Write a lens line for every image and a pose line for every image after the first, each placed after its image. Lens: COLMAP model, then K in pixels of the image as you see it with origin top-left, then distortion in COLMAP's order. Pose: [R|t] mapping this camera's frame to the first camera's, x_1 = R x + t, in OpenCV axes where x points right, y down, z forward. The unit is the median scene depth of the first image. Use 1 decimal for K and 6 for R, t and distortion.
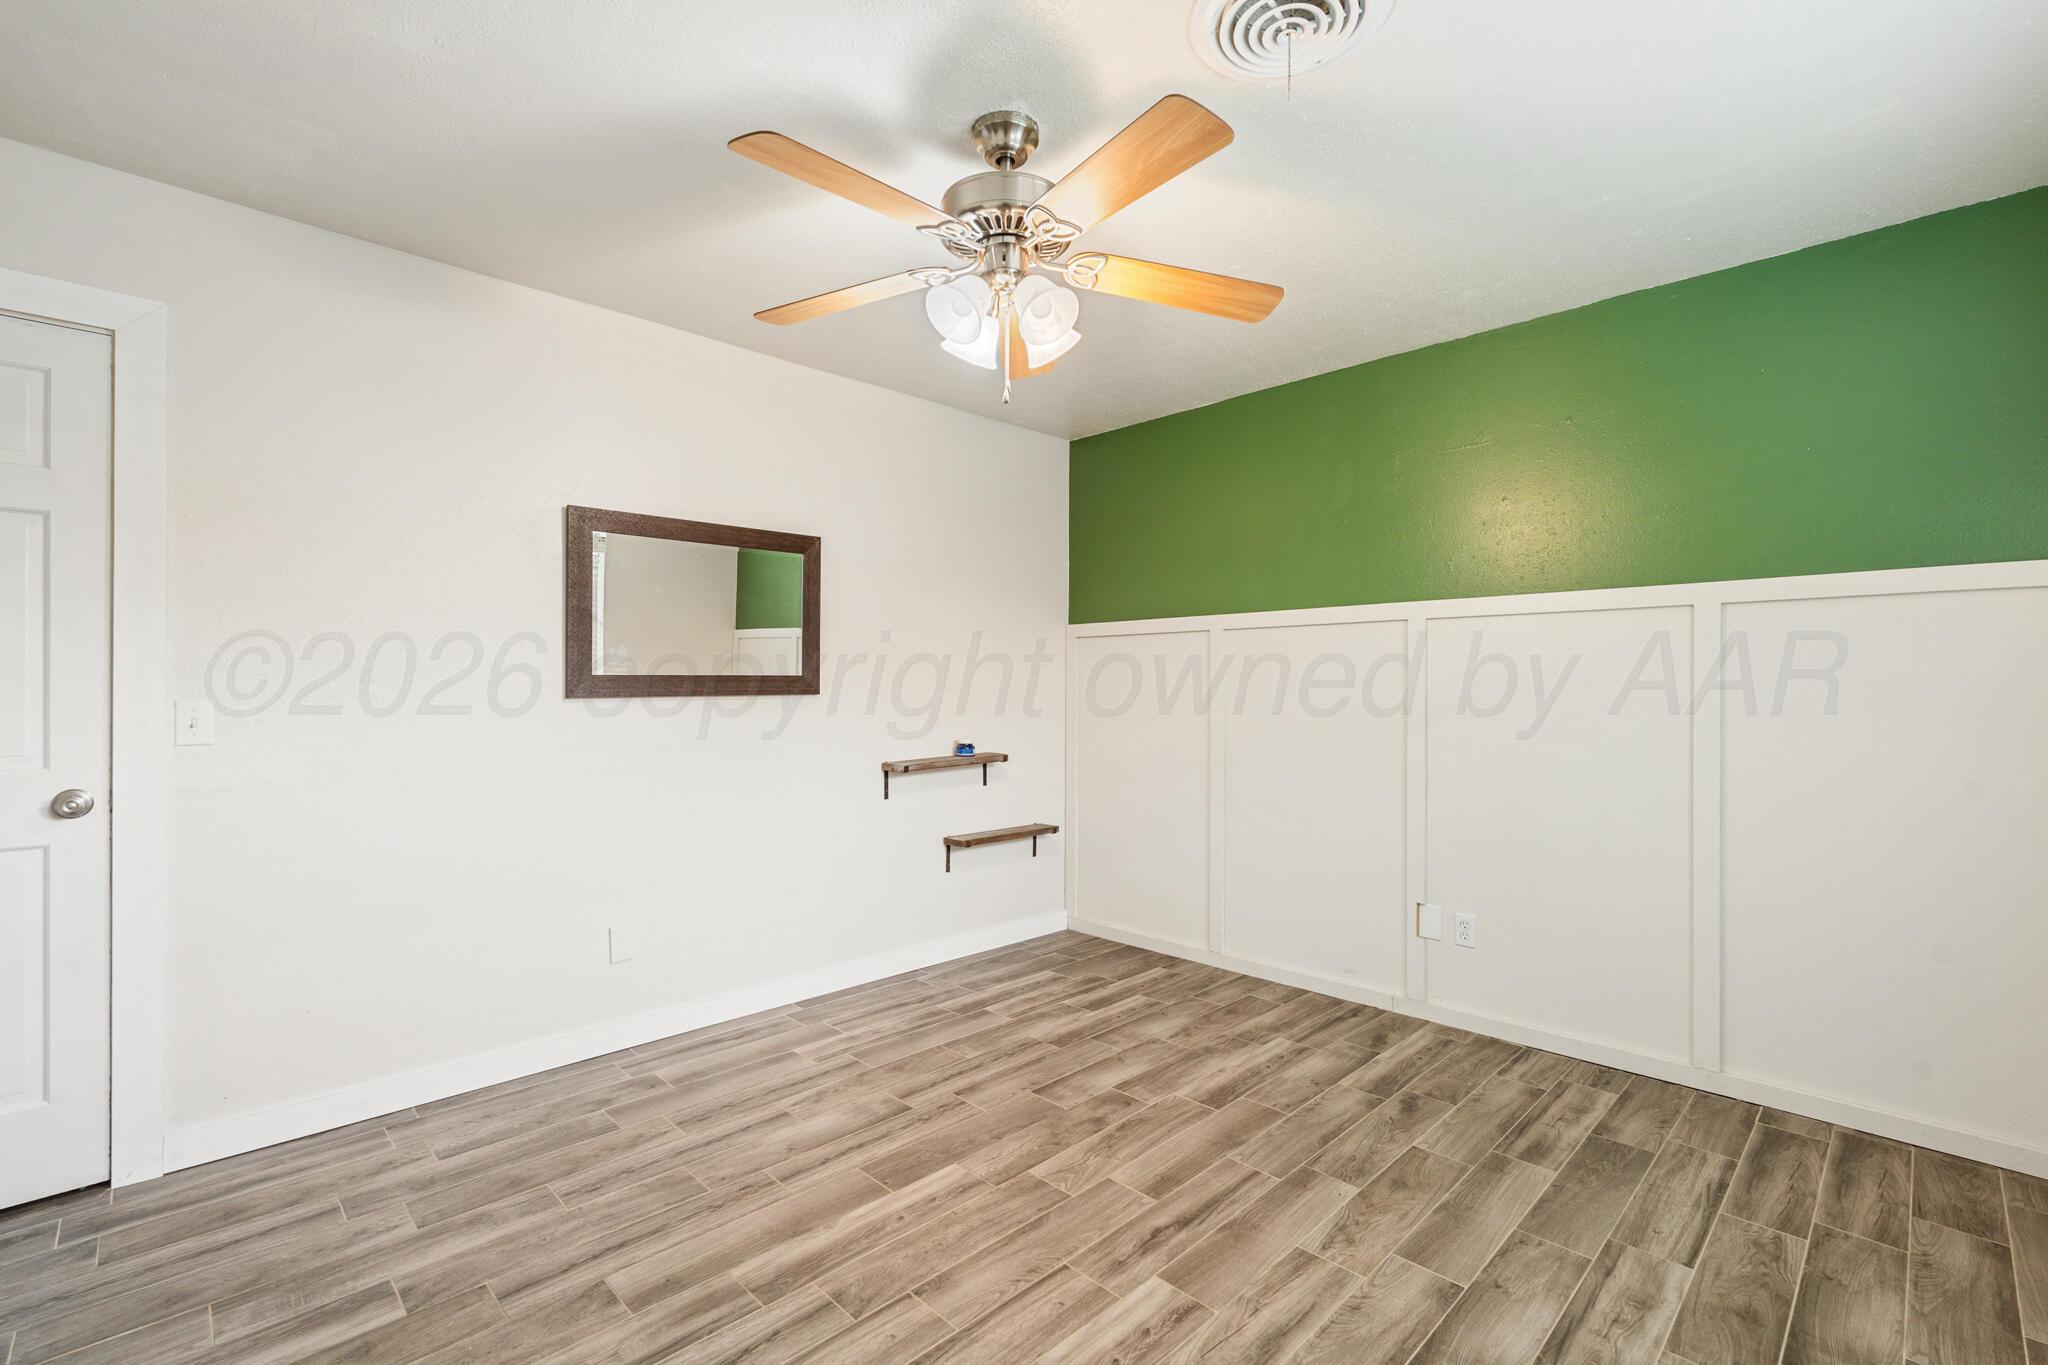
lens RADIAL K [[899.2, 0, 1021.8], [0, 899.2, 678.9], [0, 0, 1]] dist [-0.003520, 0.000431]
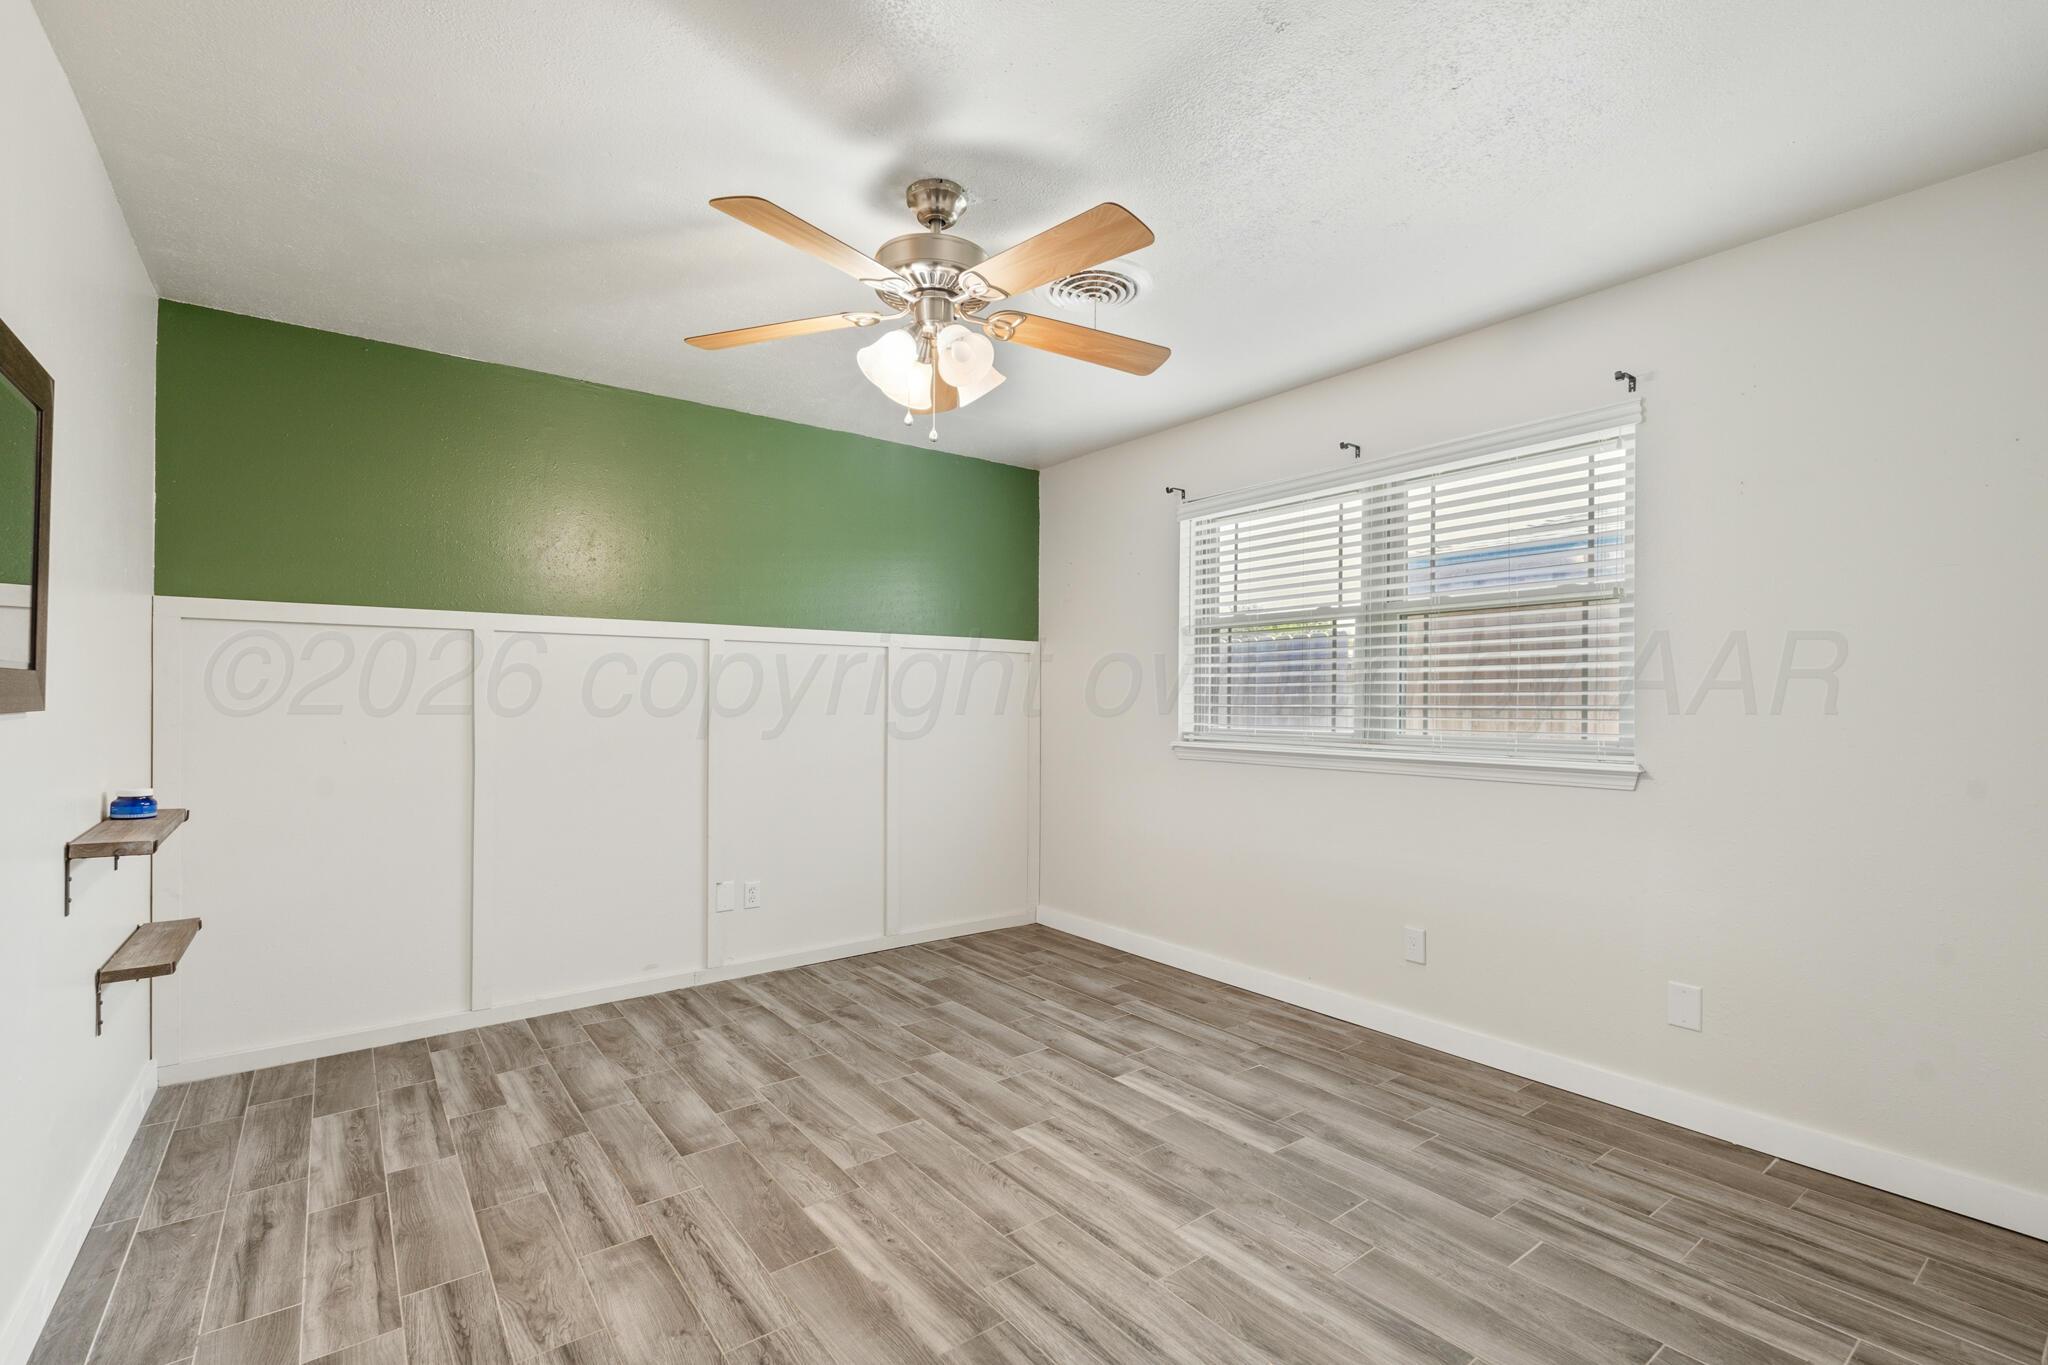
lens RADIAL K [[899.2, 0, 1039.2], [0, 899.2, 692.9], [0, 0, 1]] dist [-0.003520, 0.000431]
pose [[0.120068, 0.009045, 0.992724, -0.804435], [-0.011019, 0.999909, -0.007778, 0.007866], [-0.992705, -0.010005, 0.120157, 0.537109]]
